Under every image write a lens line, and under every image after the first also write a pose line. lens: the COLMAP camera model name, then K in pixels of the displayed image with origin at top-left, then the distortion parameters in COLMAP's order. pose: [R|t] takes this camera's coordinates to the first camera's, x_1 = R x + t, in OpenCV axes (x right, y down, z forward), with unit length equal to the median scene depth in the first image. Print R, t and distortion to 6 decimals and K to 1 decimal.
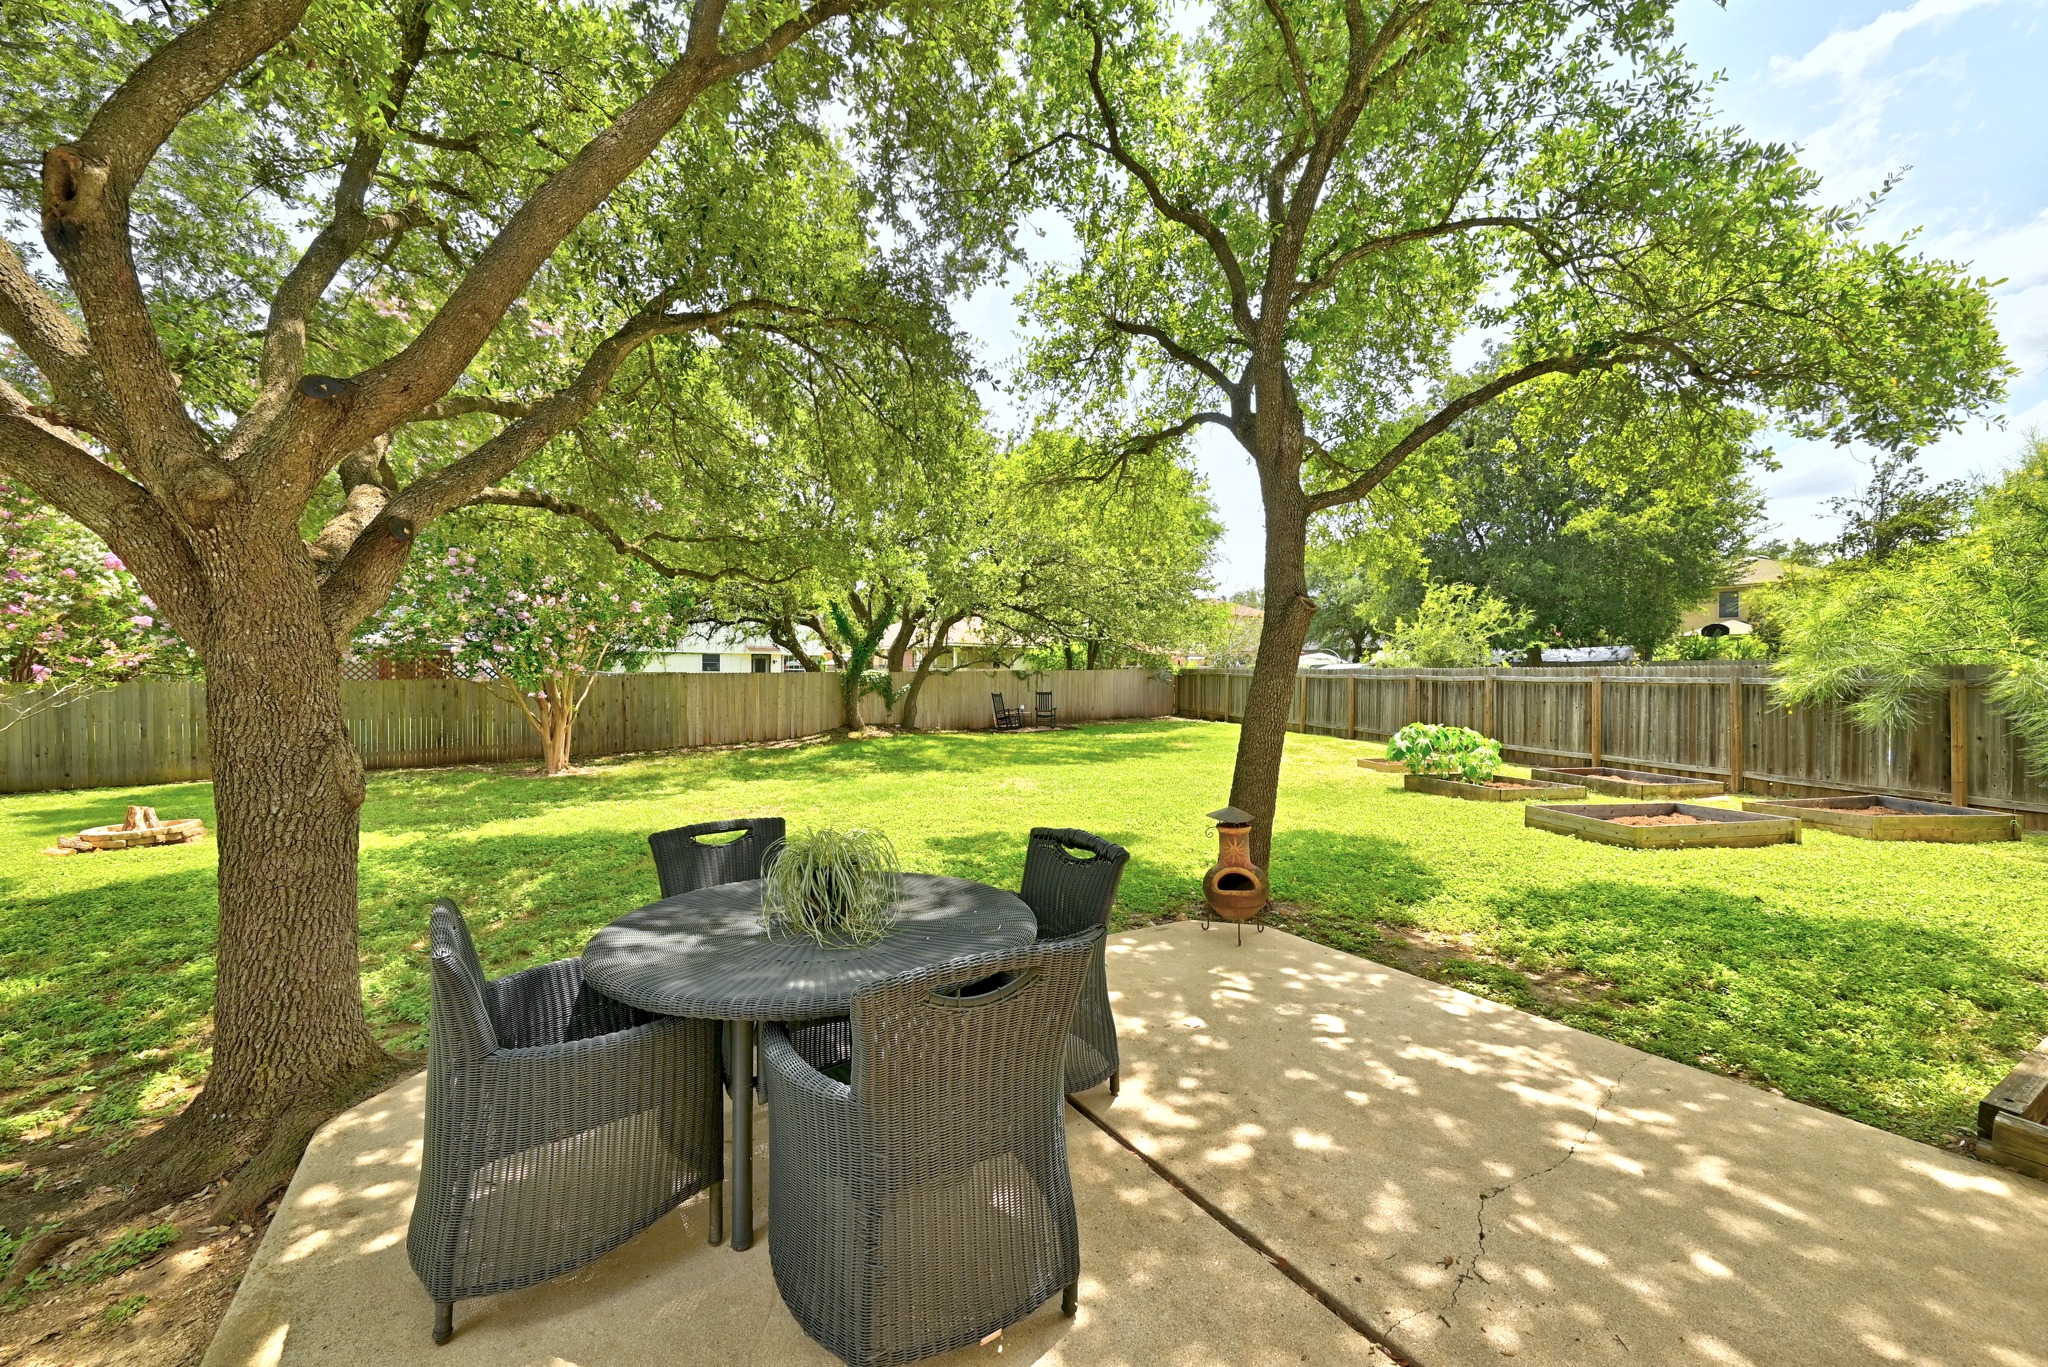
lens RADIAL K [[818.2, 0, 1028.1], [0, 818.2, 679.0], [0, 0, 1]] dist [0.001131, -0.000106]
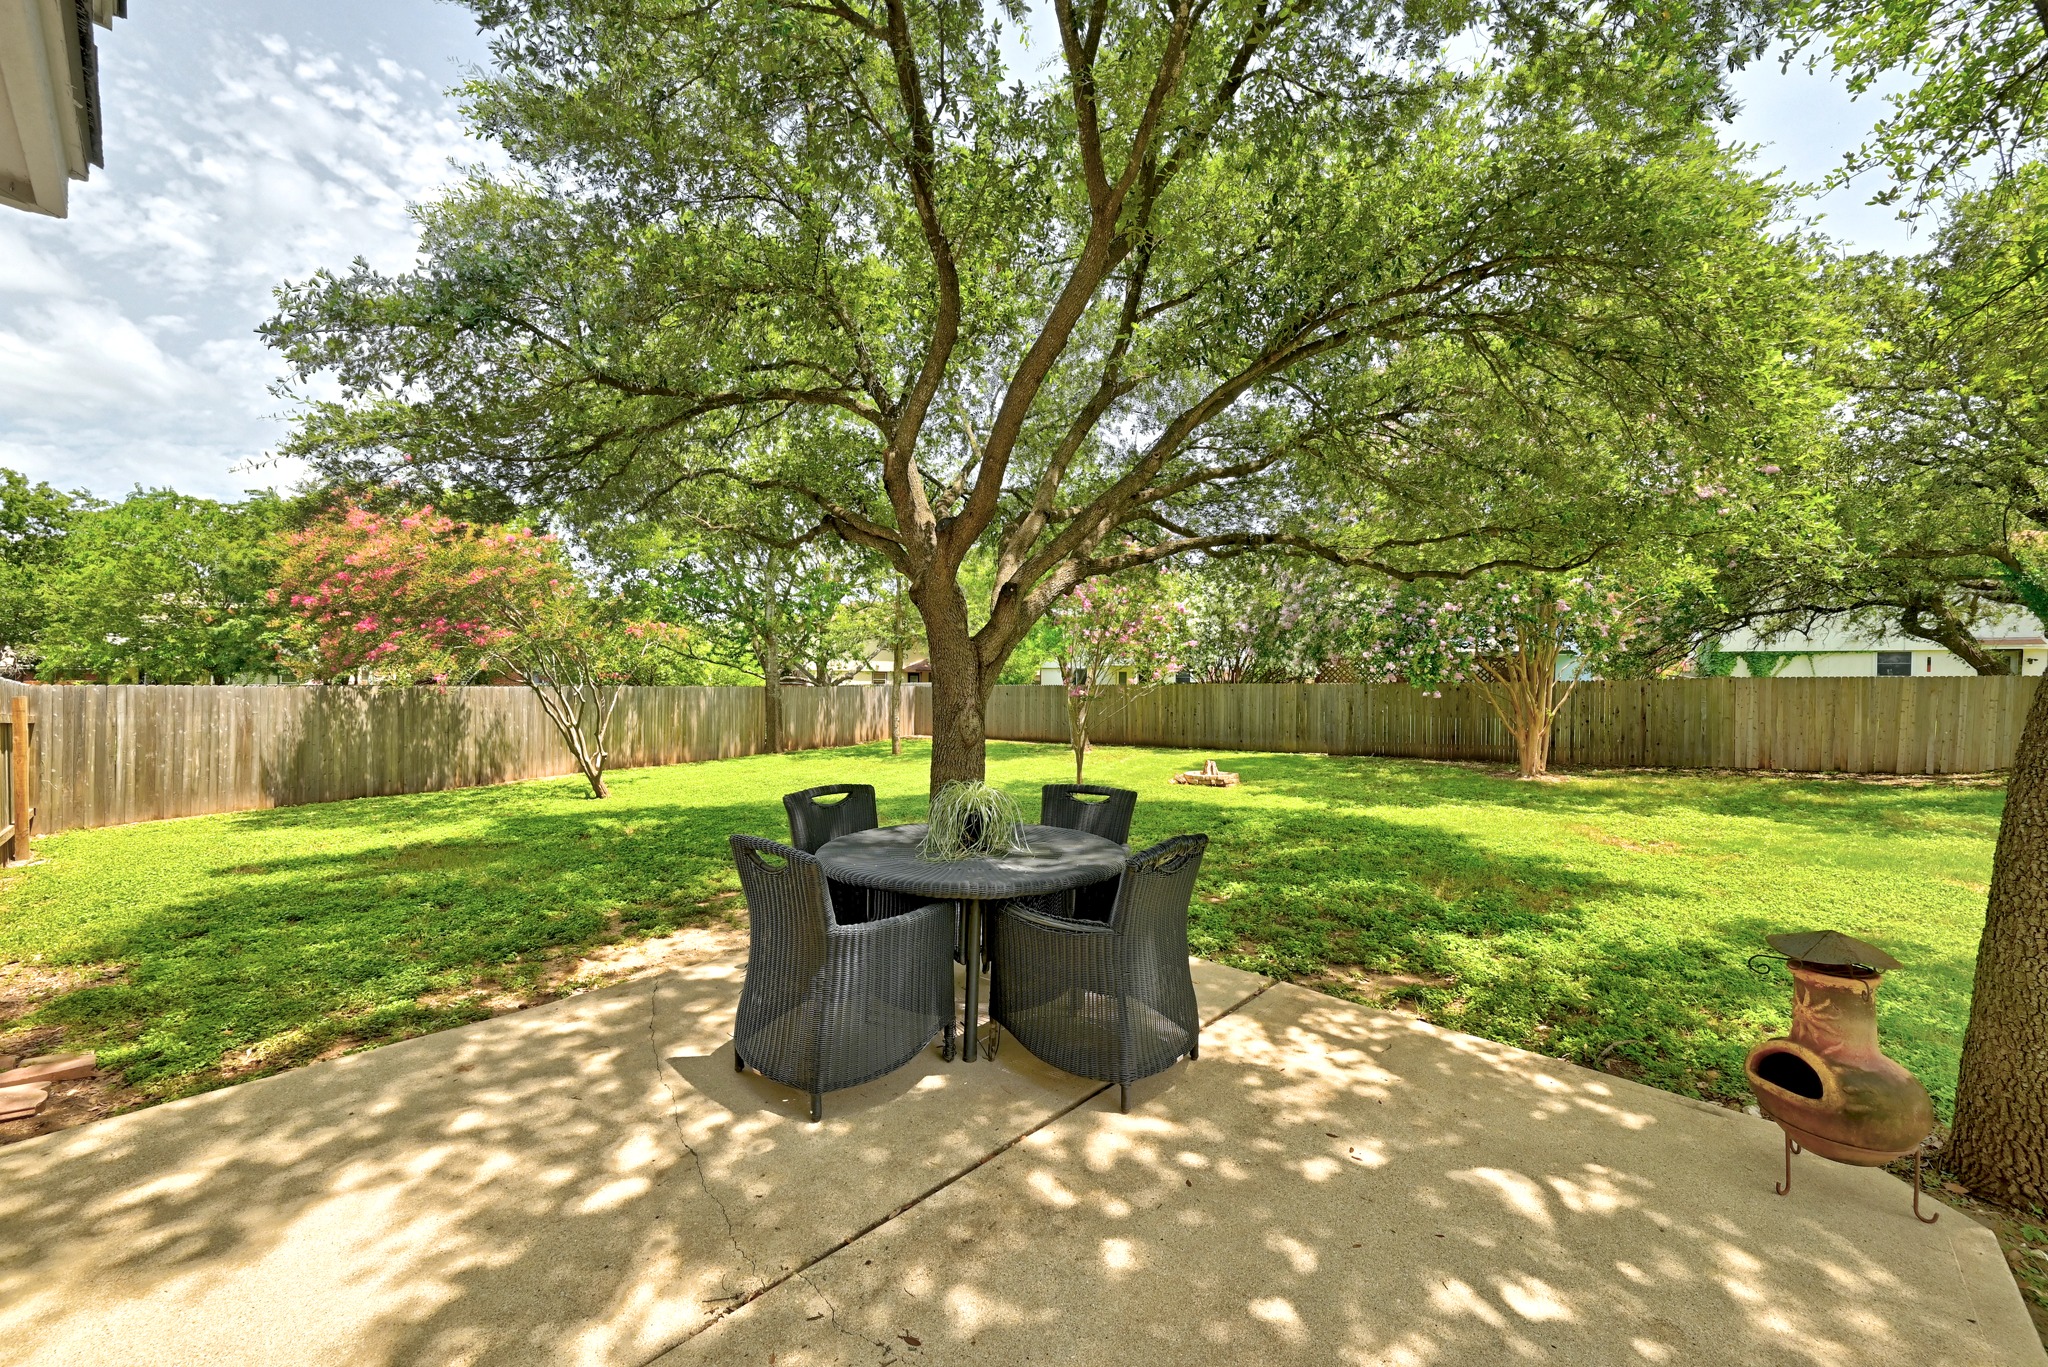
lens RADIAL K [[818.2, 0, 1028.1], [0, 818.2, 679.0], [0, 0, 1]] dist [0.001131, -0.000106]
pose [[0.279331, 0.000912, -0.960195, 0.742435], [-0.007876, 0.999968, -0.001341, 0.005101], [0.960163, 0.007937, 0.279329, 0.471956]]
